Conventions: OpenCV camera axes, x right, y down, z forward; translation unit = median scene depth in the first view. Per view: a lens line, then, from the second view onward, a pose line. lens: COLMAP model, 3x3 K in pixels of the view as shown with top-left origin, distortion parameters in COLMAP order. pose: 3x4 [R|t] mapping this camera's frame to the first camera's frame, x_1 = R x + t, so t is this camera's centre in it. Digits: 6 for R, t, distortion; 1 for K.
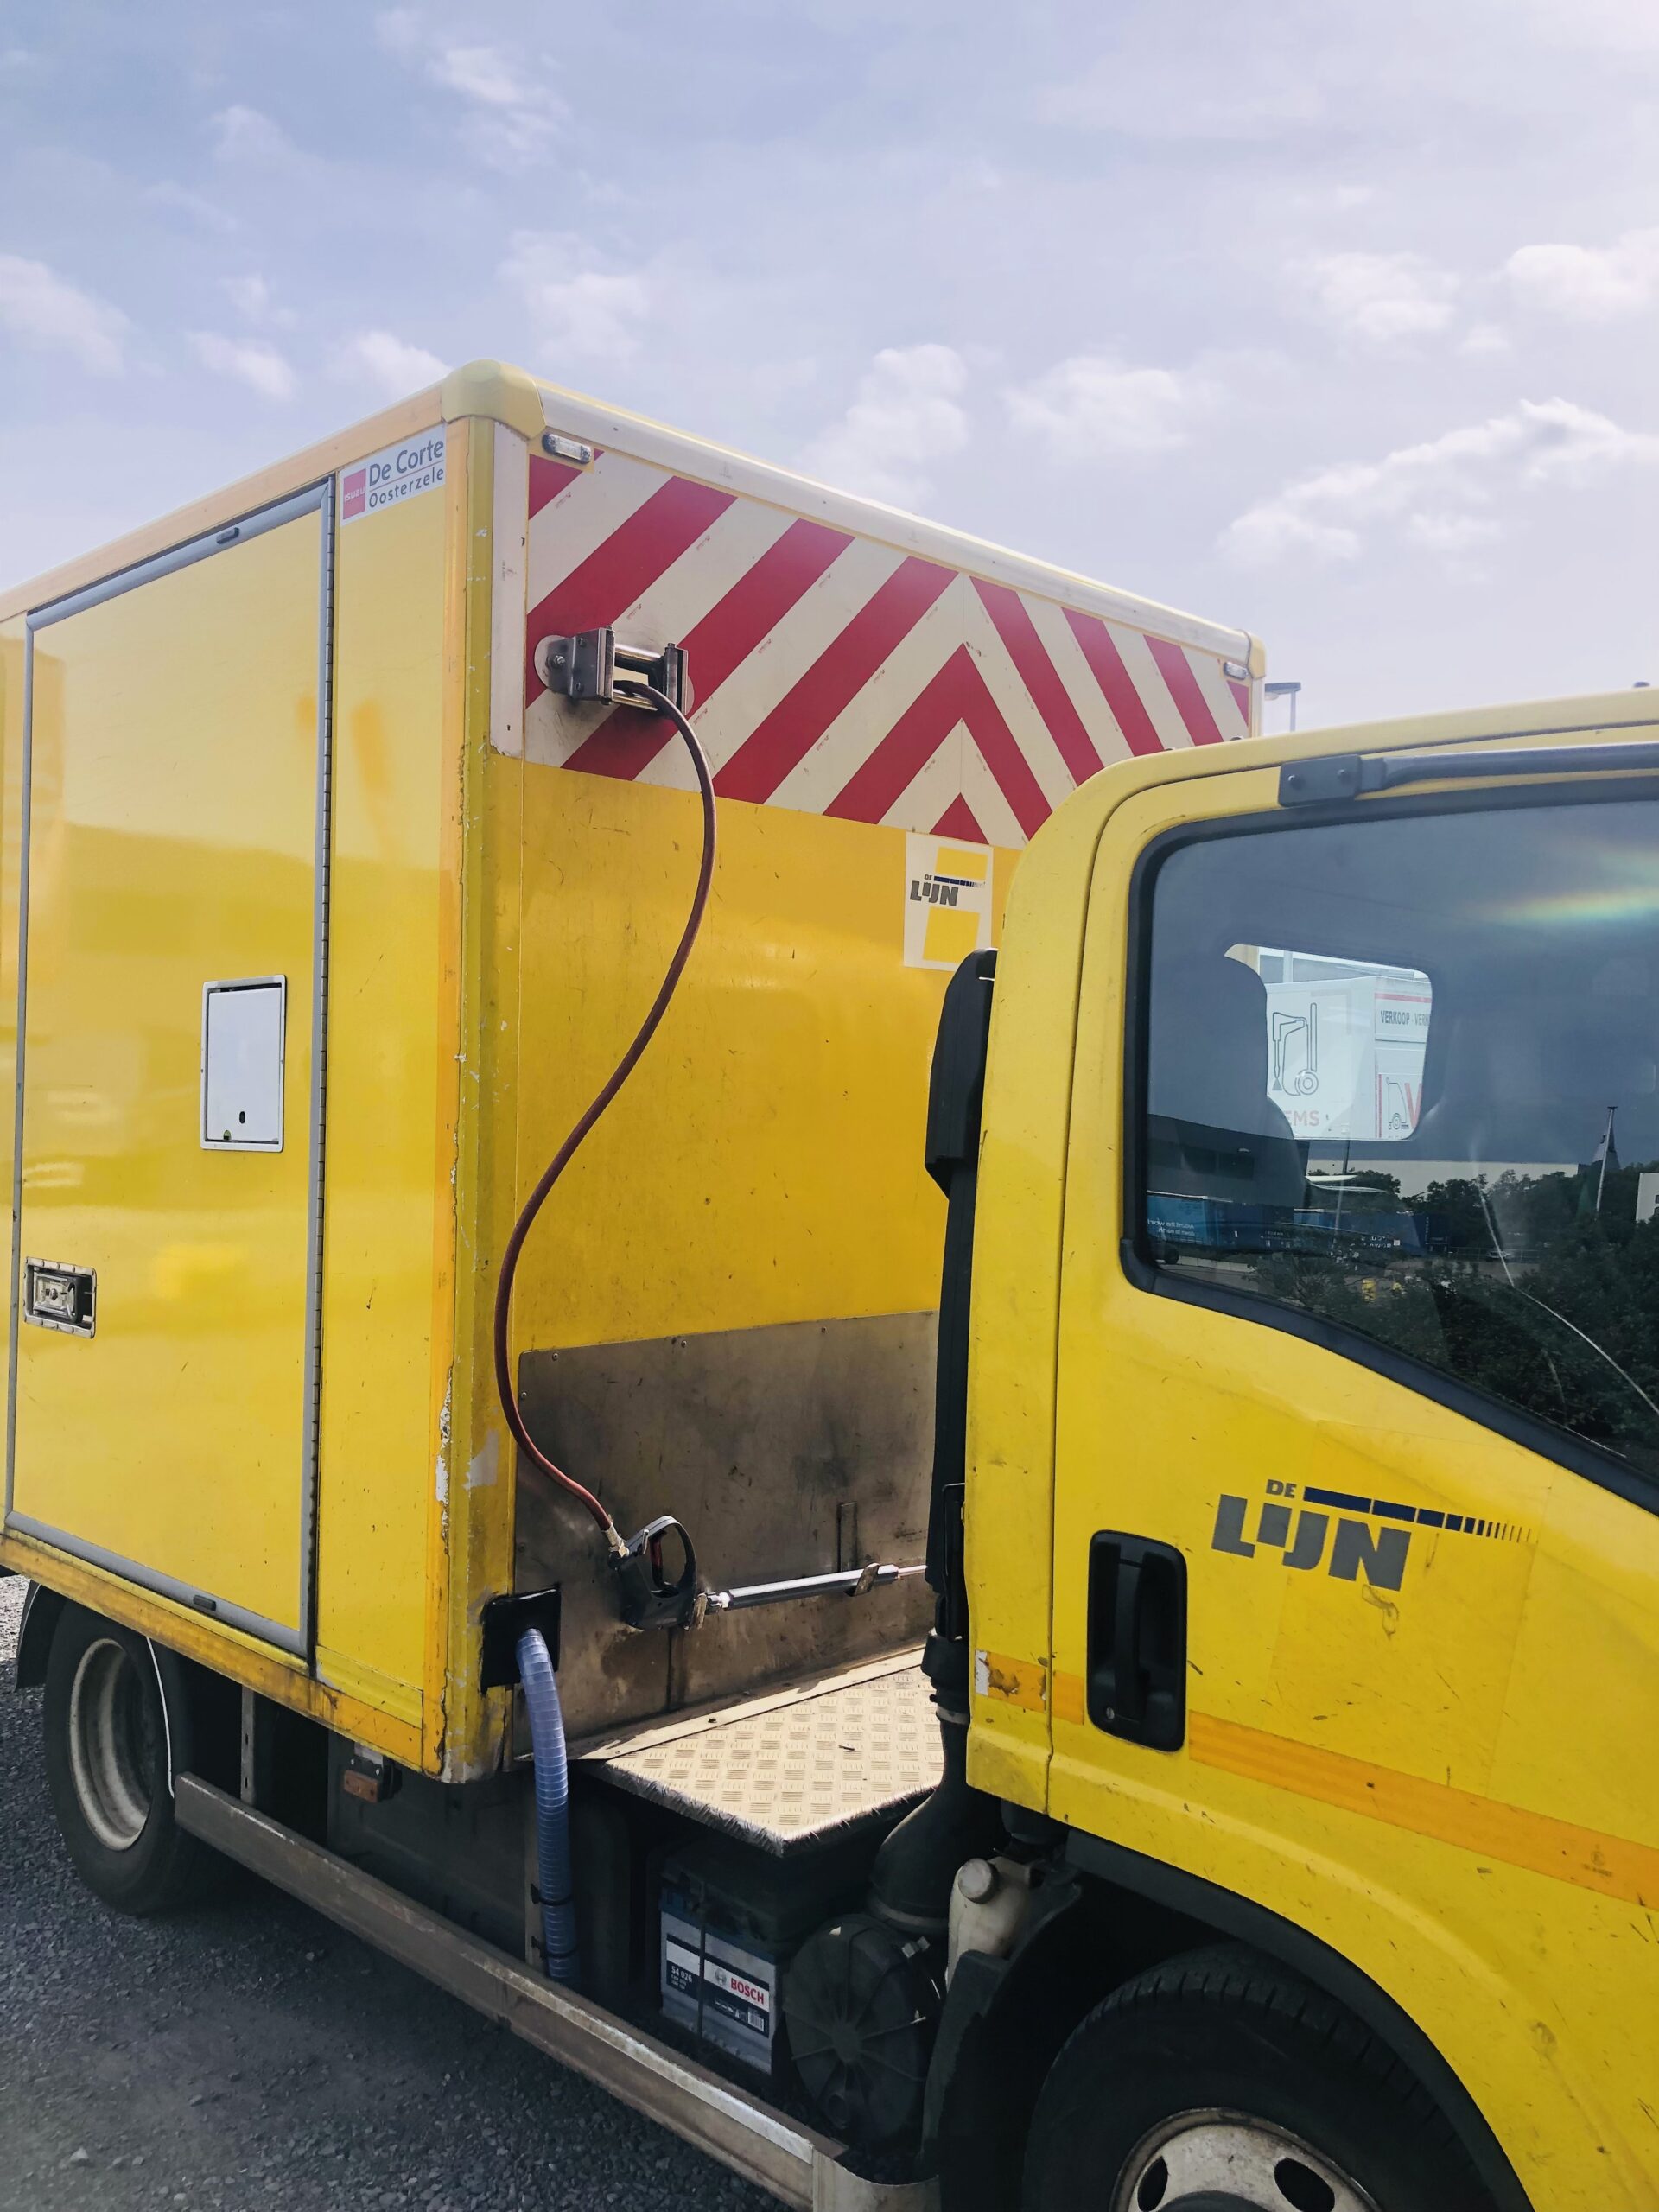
lens RADIAL K [[1795.5, 0, 829.5], [0, 1795.5, 1106.0], [0, 0, 1]] dist [0.044814, -0.040892]
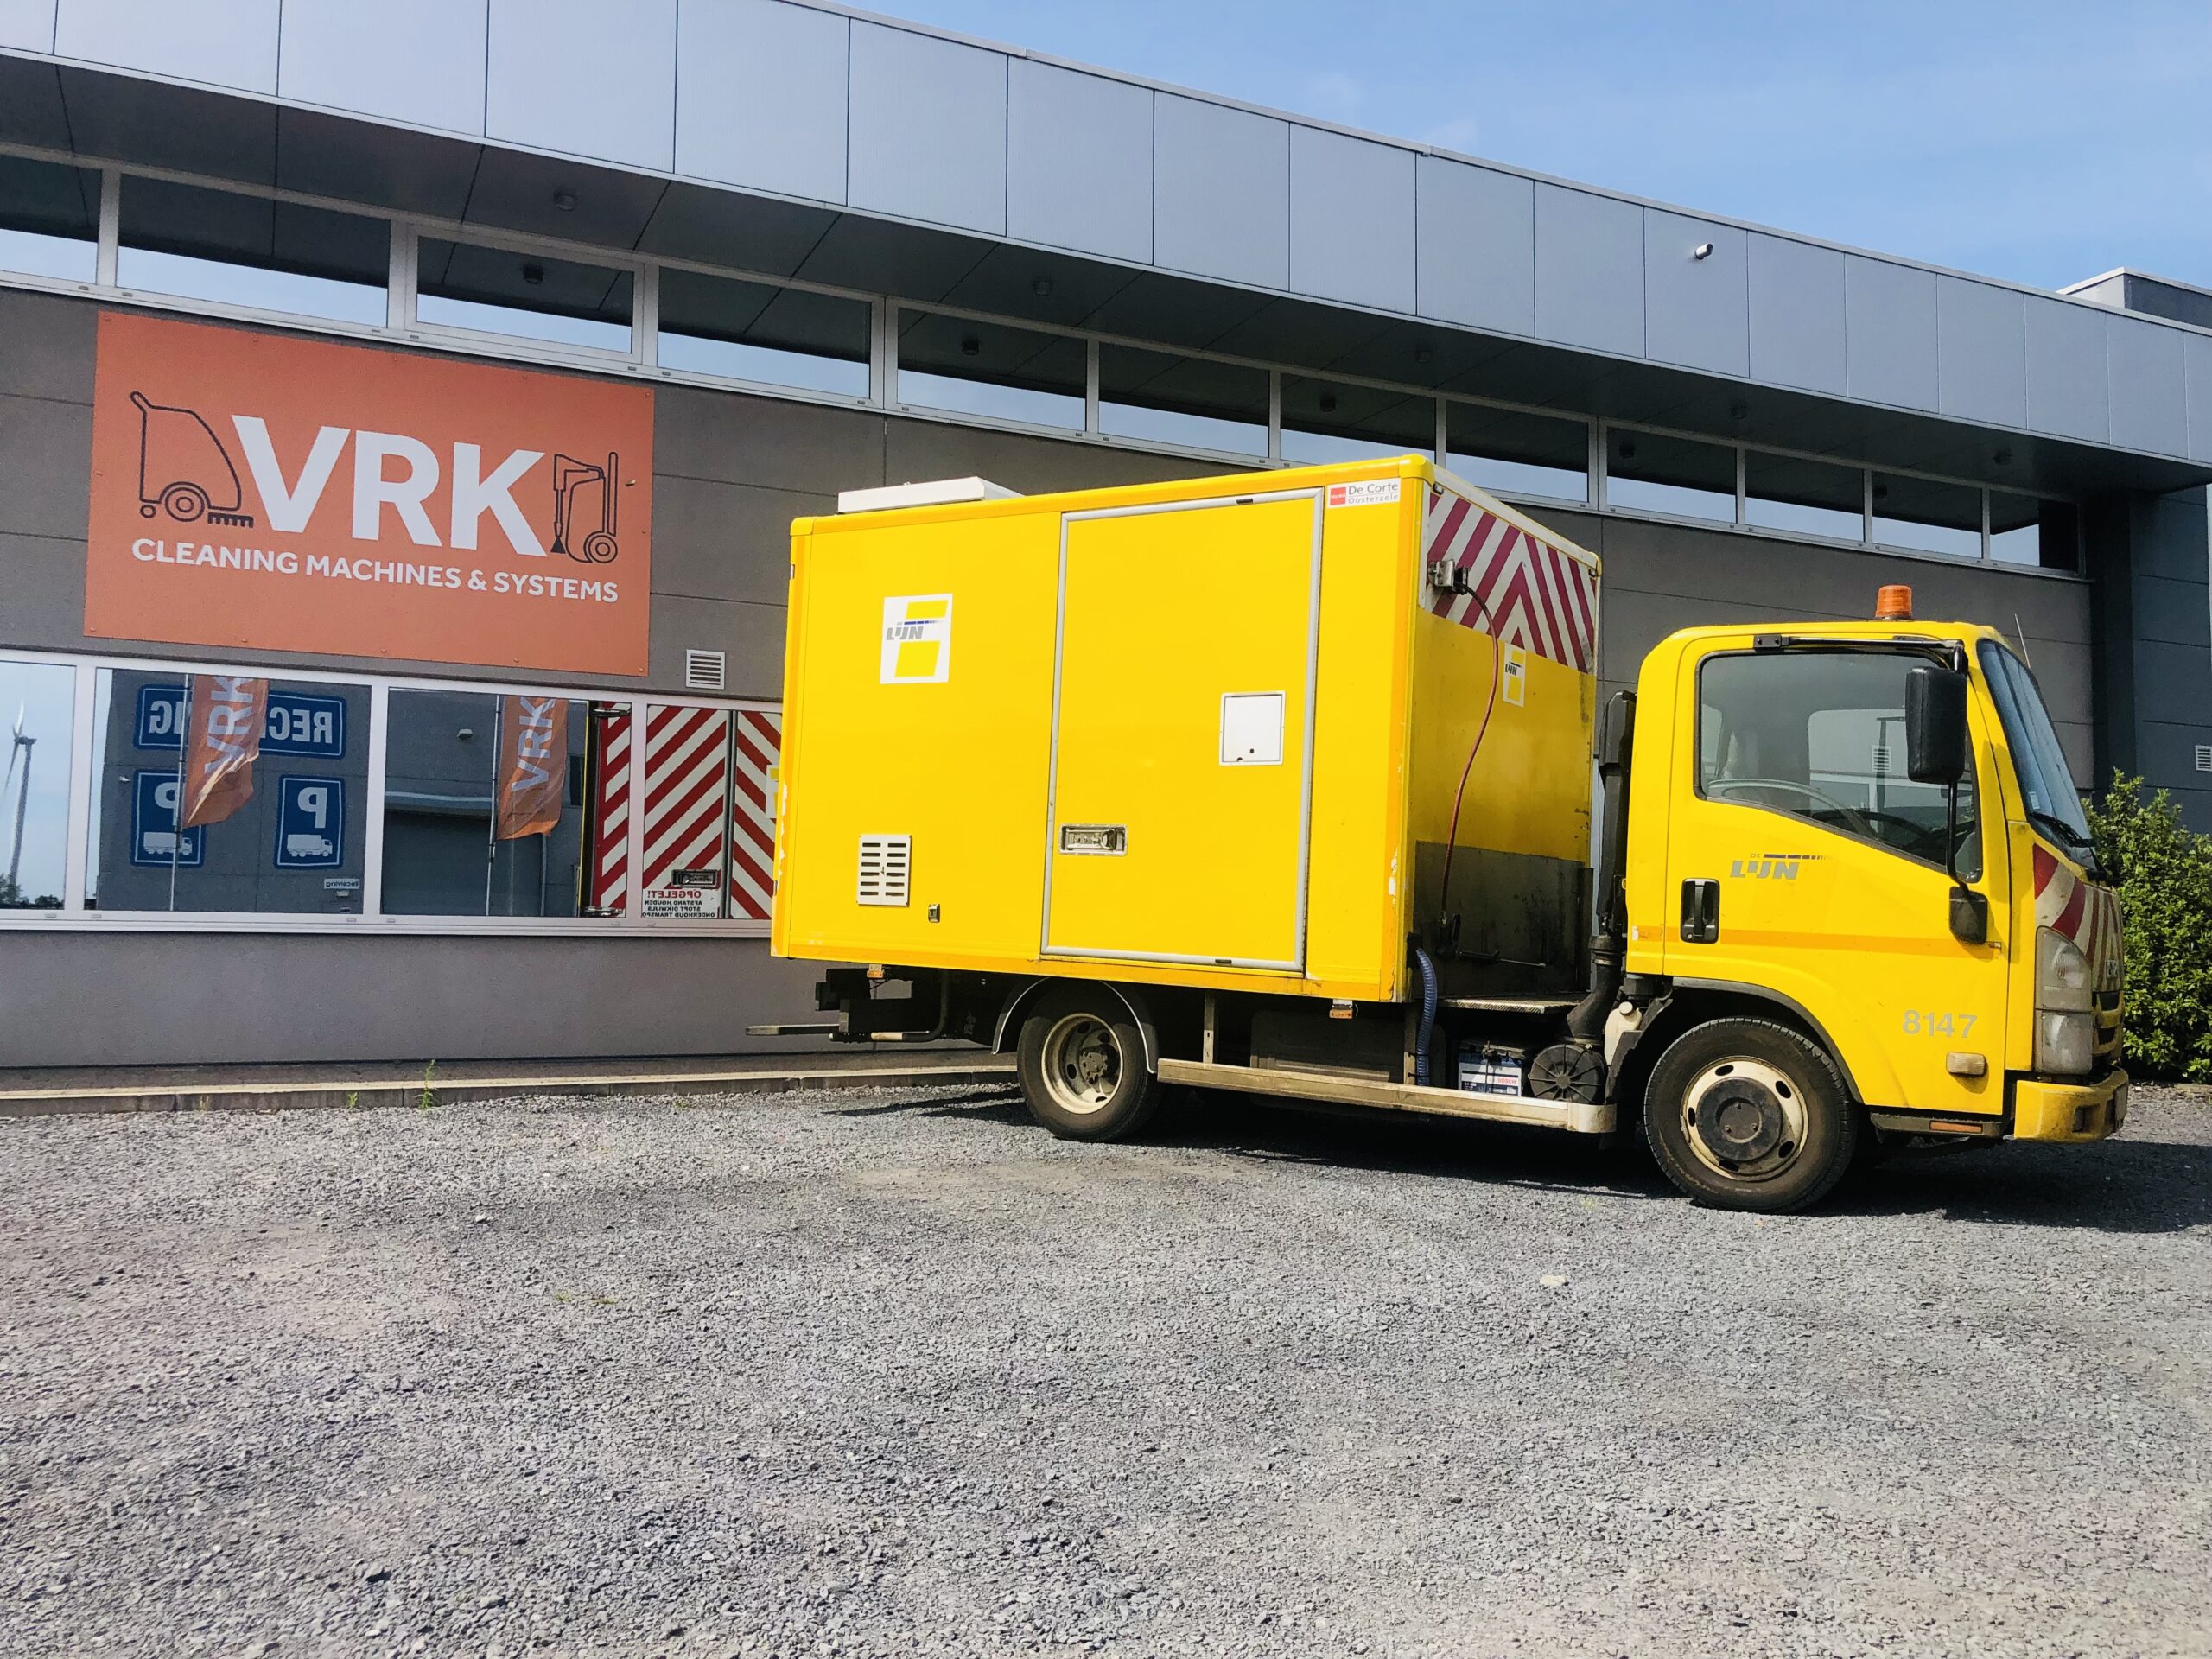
lens RADIAL K [[1795.5, 0, 1106.0], [0, 1795.5, 829.5], [0, 0, 1]] dist [0.044814, -0.040892]
pose [[0.975409, 0.035441, 0.217534, -1.154321], [-0.028702, 0.999008, -0.034062, 0.220669], [-0.218526, 0.026981, 0.975458, -1.390758]]
